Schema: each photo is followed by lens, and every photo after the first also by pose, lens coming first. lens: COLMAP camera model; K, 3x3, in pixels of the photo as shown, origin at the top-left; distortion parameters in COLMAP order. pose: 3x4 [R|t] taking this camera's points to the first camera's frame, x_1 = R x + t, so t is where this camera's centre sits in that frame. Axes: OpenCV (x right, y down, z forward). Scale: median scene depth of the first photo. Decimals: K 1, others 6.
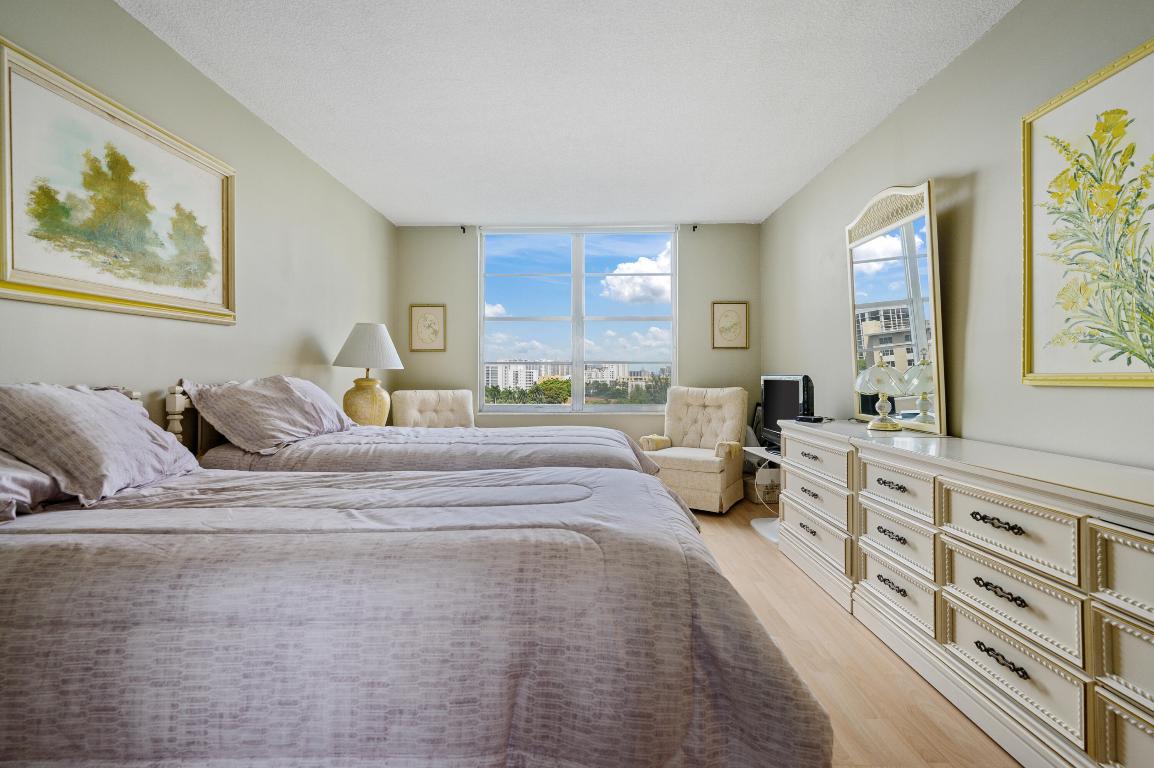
lens RADIAL K [[531.4, 0, 580.6], [0, 531.4, 372.8], [0, 0, 1]] dist [-0.003763, 0.000809]
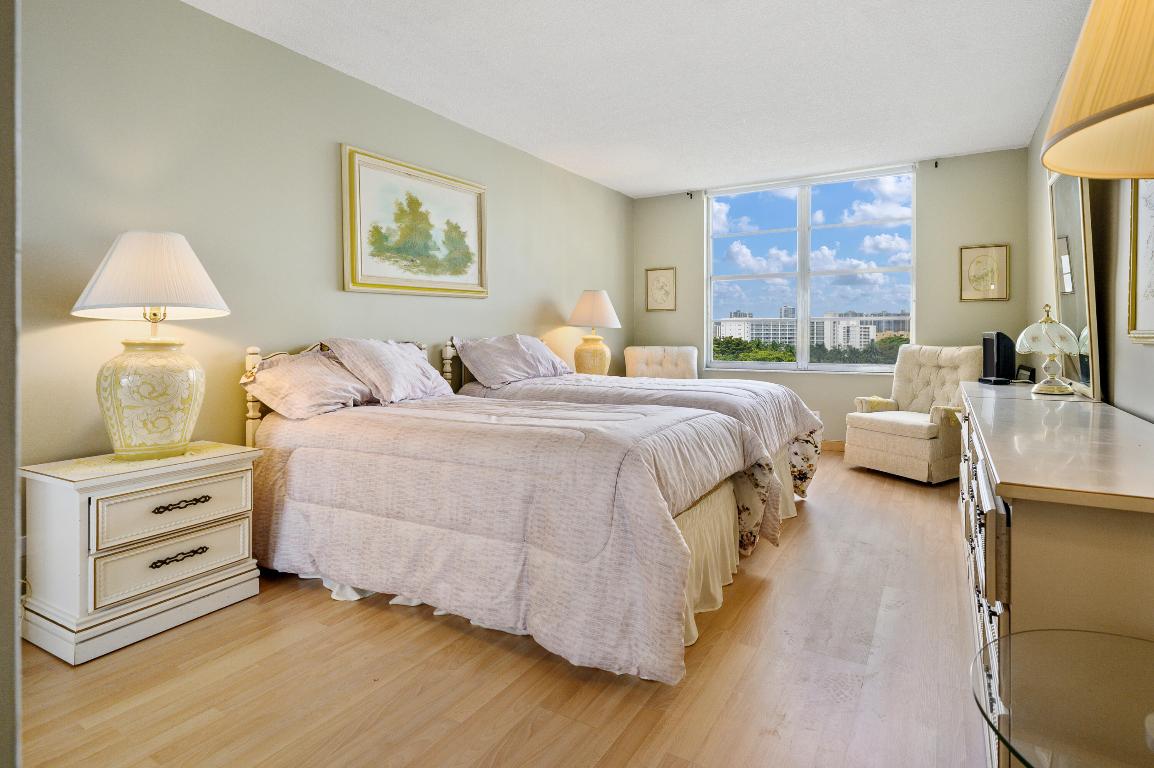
lens RADIAL K [[590.8, 0, 606.7], [0, 590.8, 337.8], [0, 0, 1]] dist [0.000706, -0.000202]
pose [[0.874132, 0.001439, -0.485687, 0.477913], [0.005912, 0.999890, 0.013602, -0.004957], [0.485653, -0.014761, 0.874027, -0.268041]]
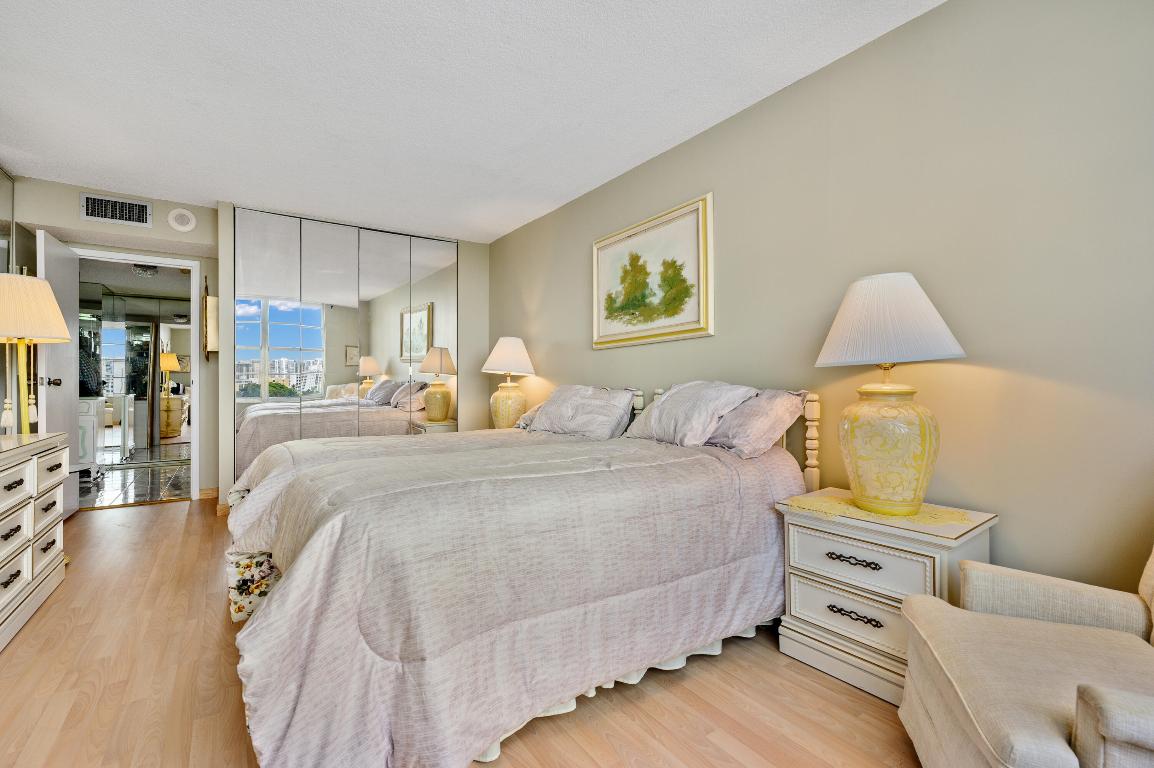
lens RADIAL K [[520.2, 0, 573.7], [0, 520.2, 382.8], [0, 0, 1]] dist [-0.000522, -0.000165]
pose [[-0.832543, -0.002182, -0.553956, 0.219858], [0.002001, 0.999974, -0.006947, 0.018338], [0.553957, -0.006892, -0.832517, 2.148525]]
